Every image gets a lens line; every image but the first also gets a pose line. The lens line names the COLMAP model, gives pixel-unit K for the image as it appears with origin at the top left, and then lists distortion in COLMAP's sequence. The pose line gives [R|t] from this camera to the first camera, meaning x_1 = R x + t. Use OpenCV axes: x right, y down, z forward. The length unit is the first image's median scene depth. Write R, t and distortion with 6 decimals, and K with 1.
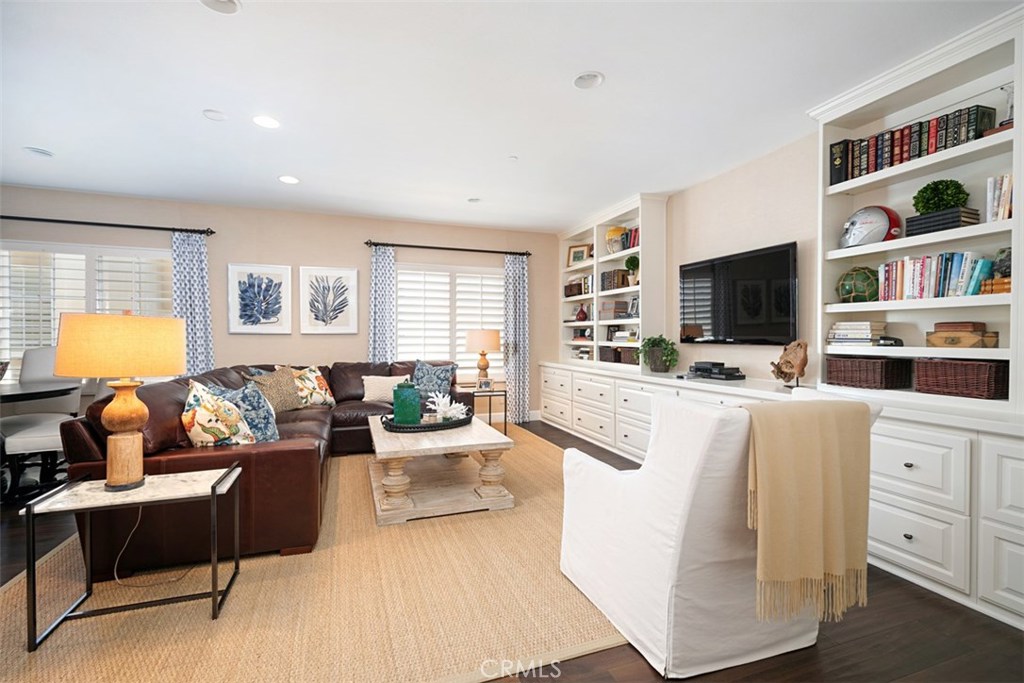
lens RADIAL K [[456.7, 0, 511.9], [0, 456.7, 337.3], [0, 0, 1]] dist [0.000903, 0.000247]
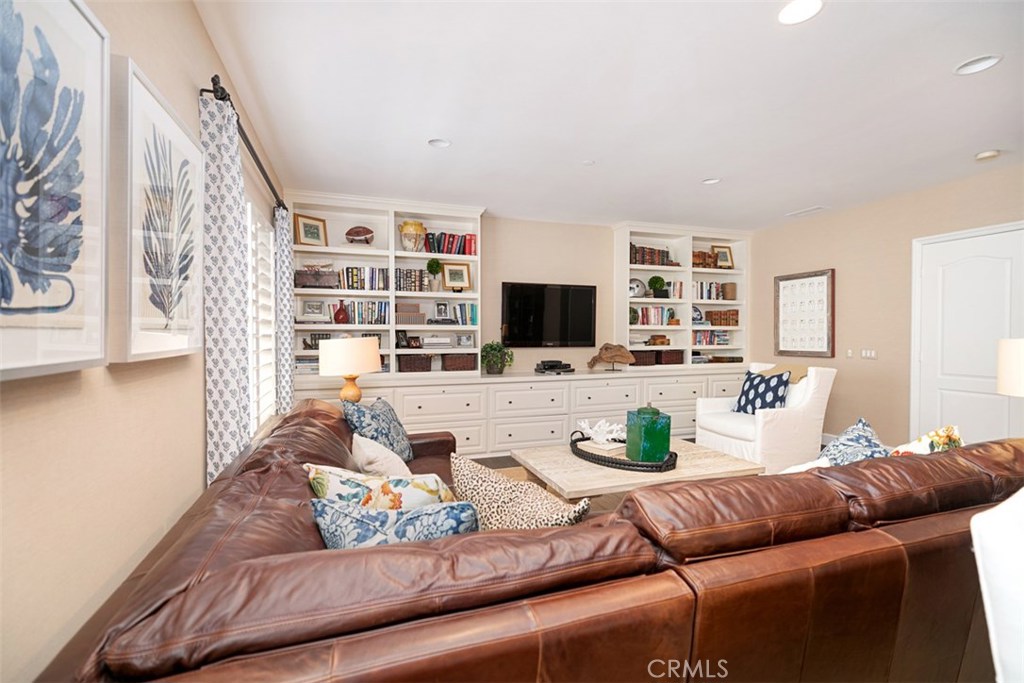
lens RADIAL K [[456.7, 0, 511.9], [0, 456.7, 337.3], [0, 0, 1]] dist [0.000903, 0.000247]
pose [[0.013835, -0.010111, 0.999853, -0.809225], [0.000044, 0.999949, 0.010112, -0.026391], [-0.999904, -0.000096, 0.013835, 0.949591]]
